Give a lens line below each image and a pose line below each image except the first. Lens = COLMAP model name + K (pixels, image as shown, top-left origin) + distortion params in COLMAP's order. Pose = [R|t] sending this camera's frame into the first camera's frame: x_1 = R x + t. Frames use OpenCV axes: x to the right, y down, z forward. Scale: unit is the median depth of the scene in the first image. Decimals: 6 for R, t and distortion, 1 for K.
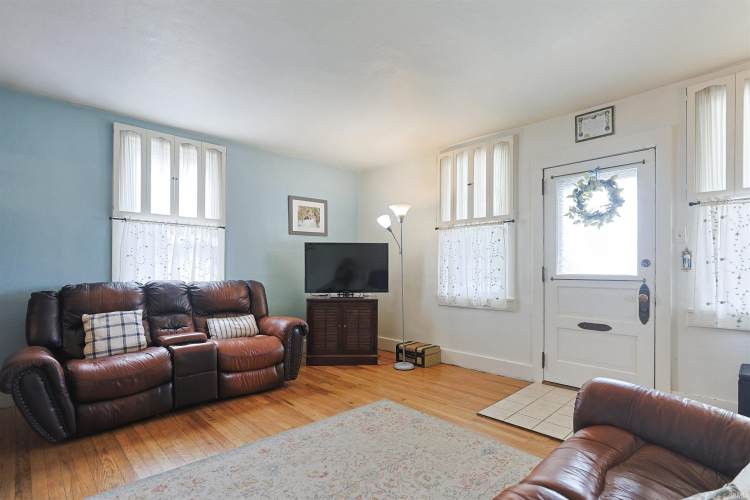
lens RADIAL K [[367.3, 0, 373.1], [0, 367.3, 267.7], [0, 0, 1]] dist [-0.003468, 0.000046]
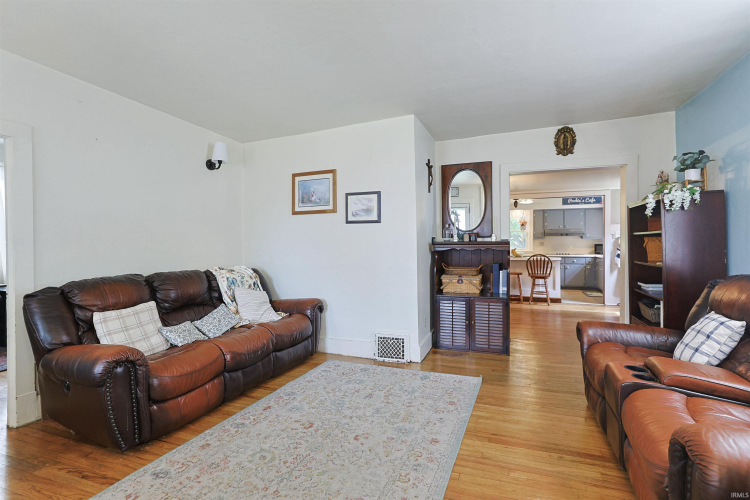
lens RADIAL K [[369.2, 0, 377.8], [0, 369.2, 245.7], [0, 0, 1]] dist [-0.003867, 0.000377]
pose [[-0.900779, 0.012325, -0.434103, 0.186288], [0.009762, 0.999919, 0.008133, -0.023264], [0.434168, 0.003088, -0.900827, 1.296537]]
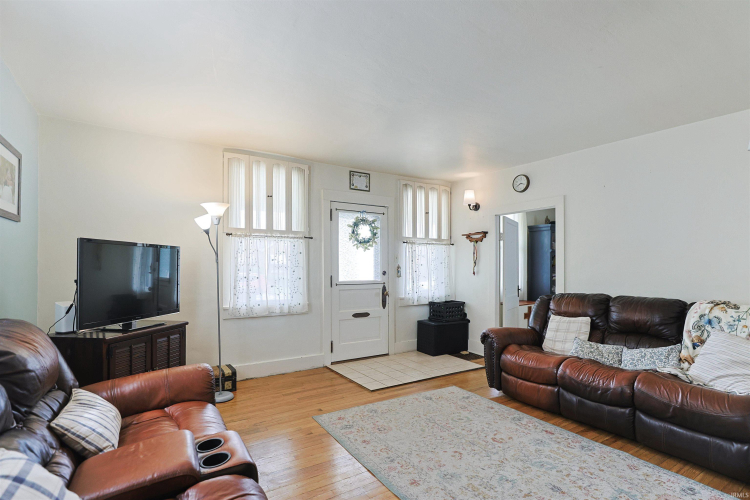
lens RADIAL K [[367.3, 0, 373.1], [0, 367.3, 267.7], [0, 0, 1]] dist [-0.003468, 0.000046]
pose [[0.195123, 0.004633, 0.980768, -0.870995], [0.003371, 0.999980, -0.005394, -0.025607], [-0.980773, 0.004359, 0.195103, 0.654185]]
